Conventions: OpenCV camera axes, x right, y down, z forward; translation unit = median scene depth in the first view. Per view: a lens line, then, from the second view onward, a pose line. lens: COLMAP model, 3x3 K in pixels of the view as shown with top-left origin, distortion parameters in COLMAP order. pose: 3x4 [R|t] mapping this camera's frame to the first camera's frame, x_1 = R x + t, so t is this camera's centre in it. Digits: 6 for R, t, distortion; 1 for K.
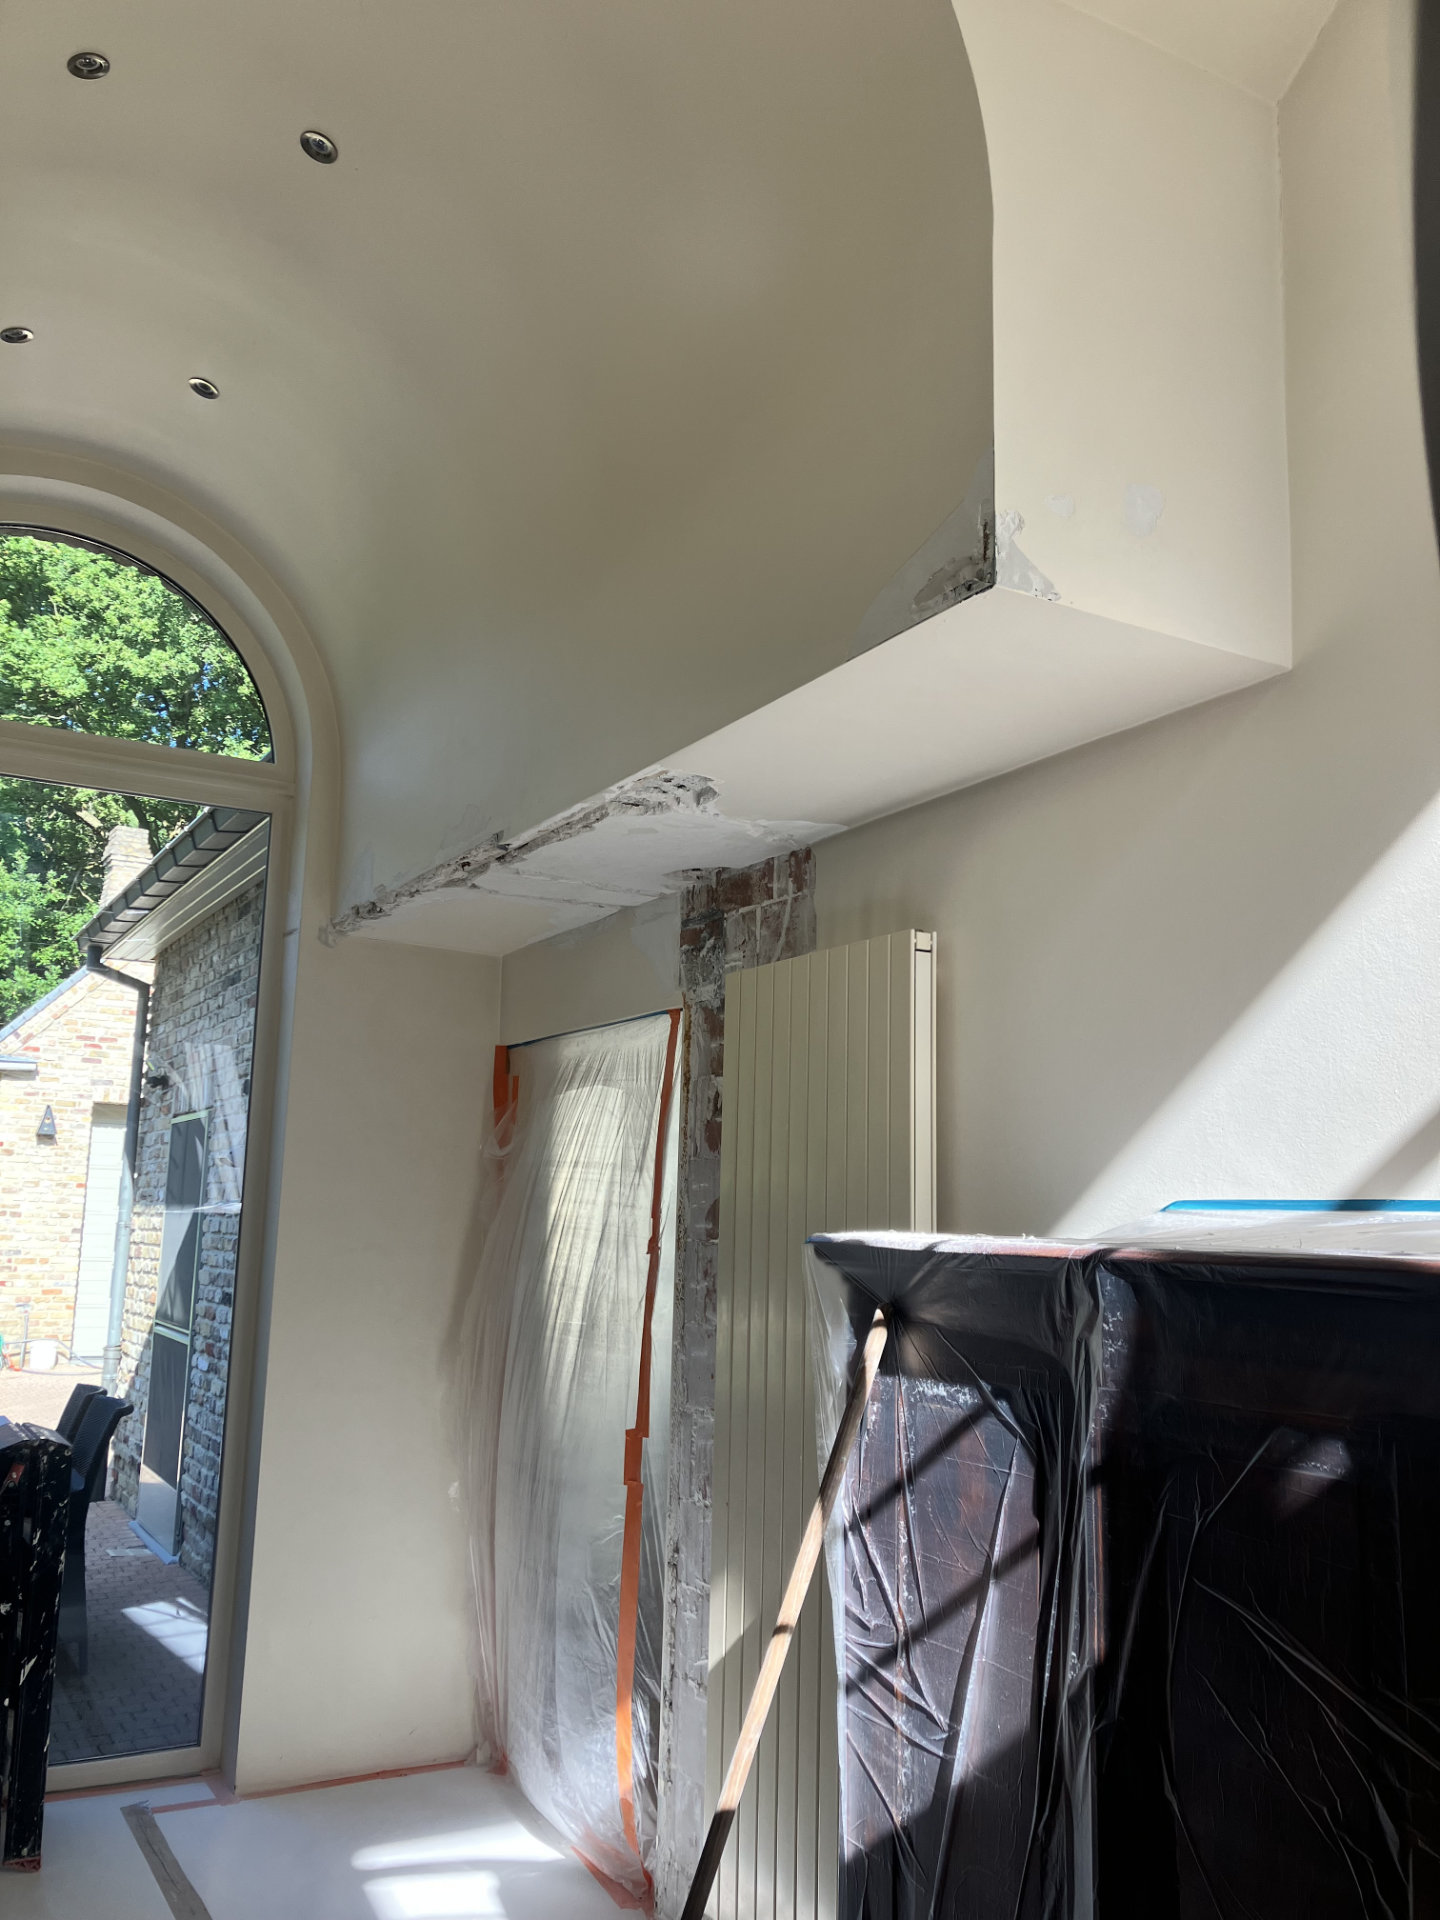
lens RADIAL K [[1574.4, 0, 703.4], [0, 1574.4, 967.3], [0, 0, 1]] dist [0.041182, -0.041644]
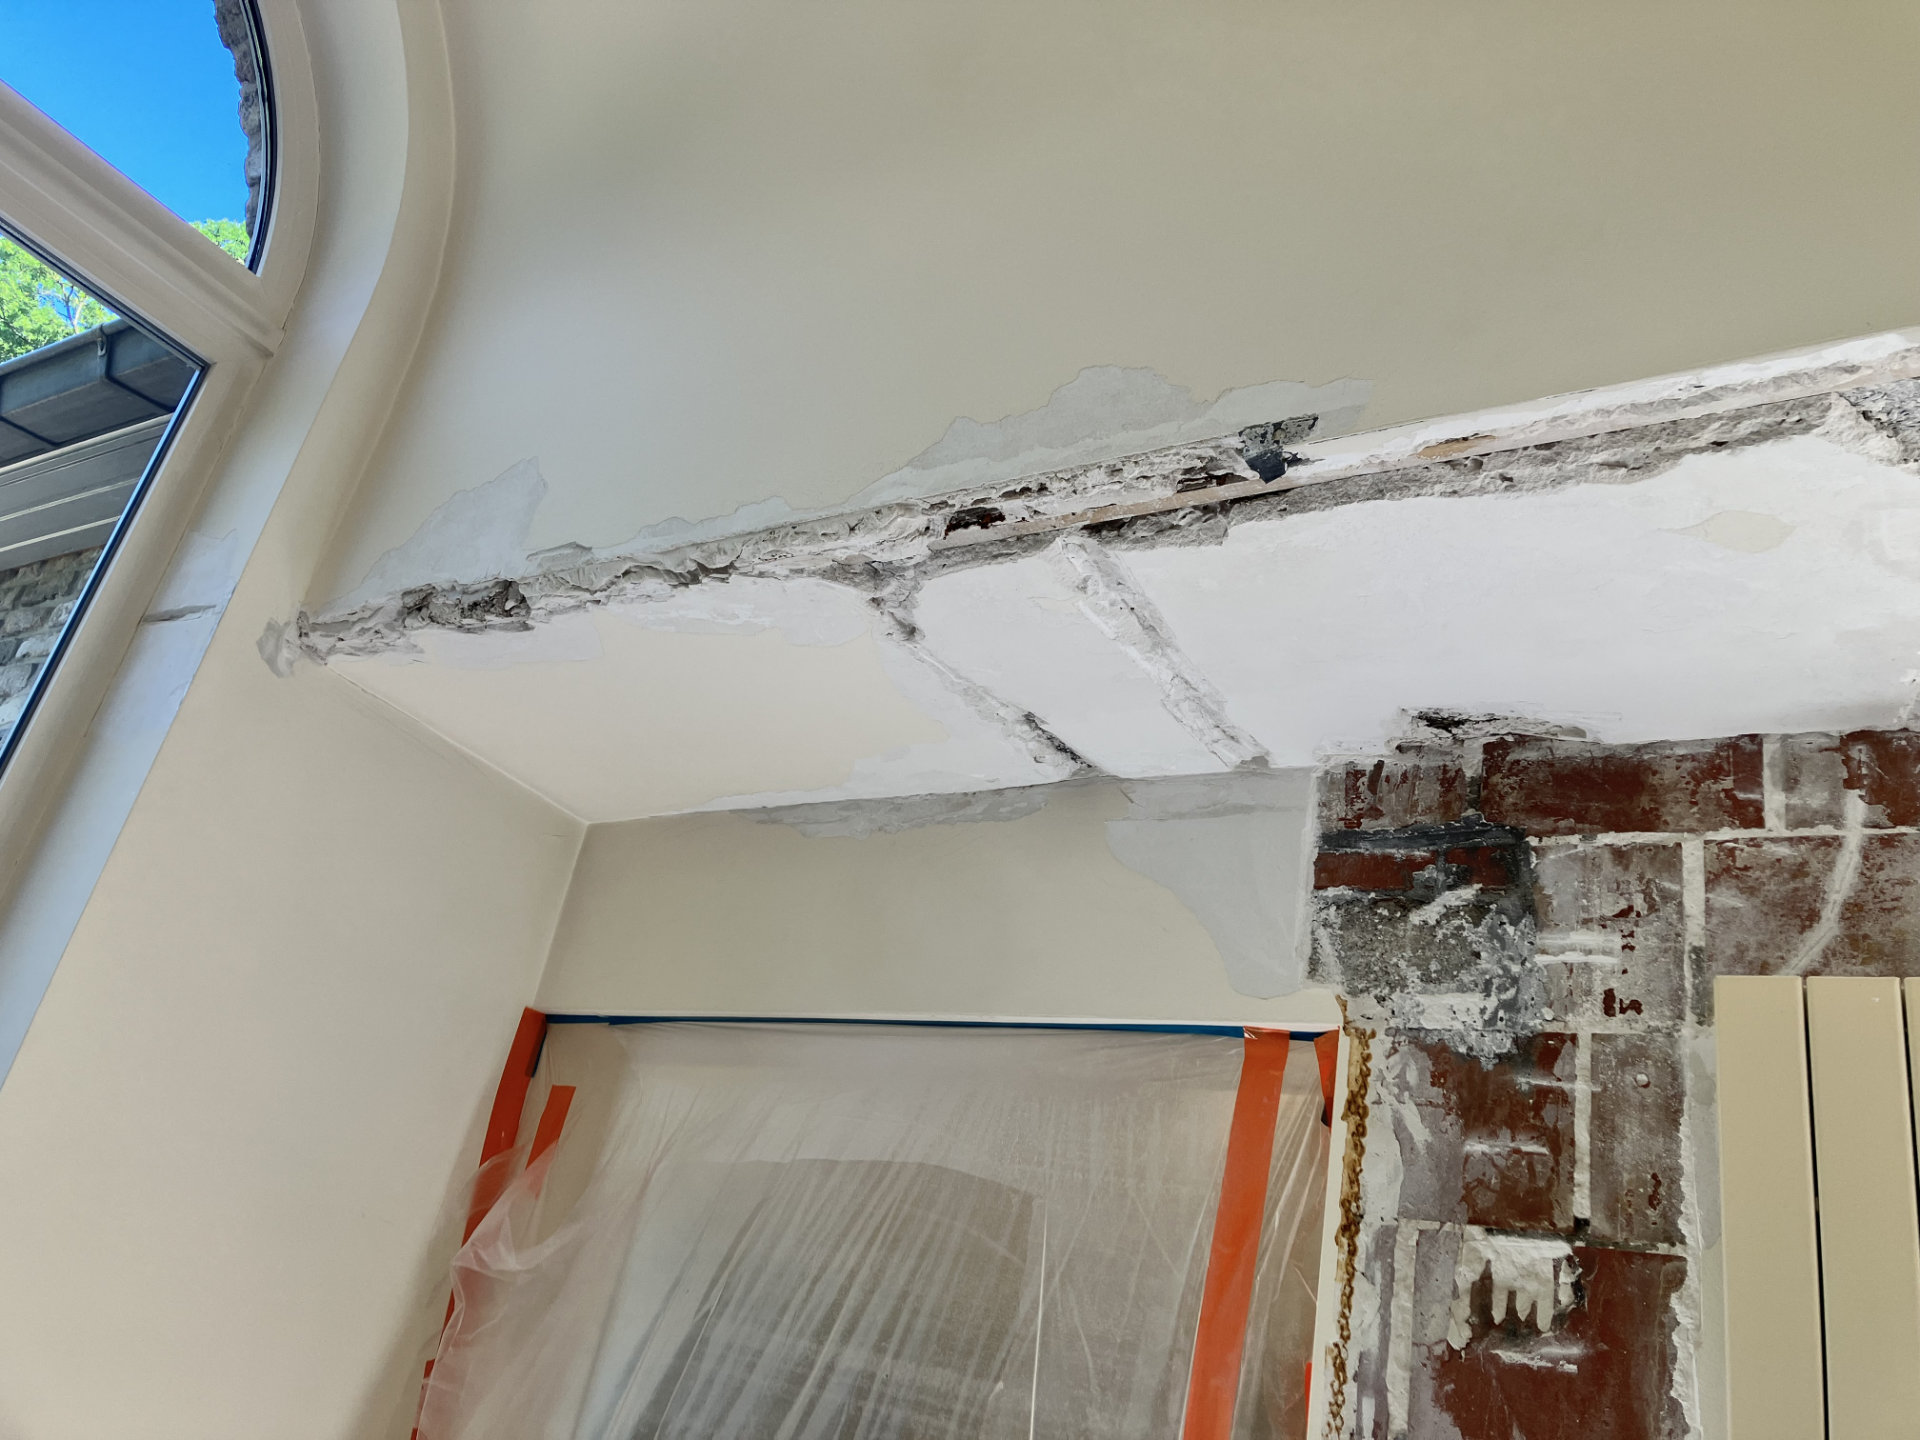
lens RADIAL K [[1574.4, 0, 958.5], [0, 1574.4, 702.8], [0, 0, 1]] dist [0.041182, -0.041644]
pose [[0.869383, 0.325943, 0.371395, -0.285749], [-0.230824, 0.932437, -0.277996, 0.084545], [-0.436913, 0.155958, 0.885880, 0.677757]]
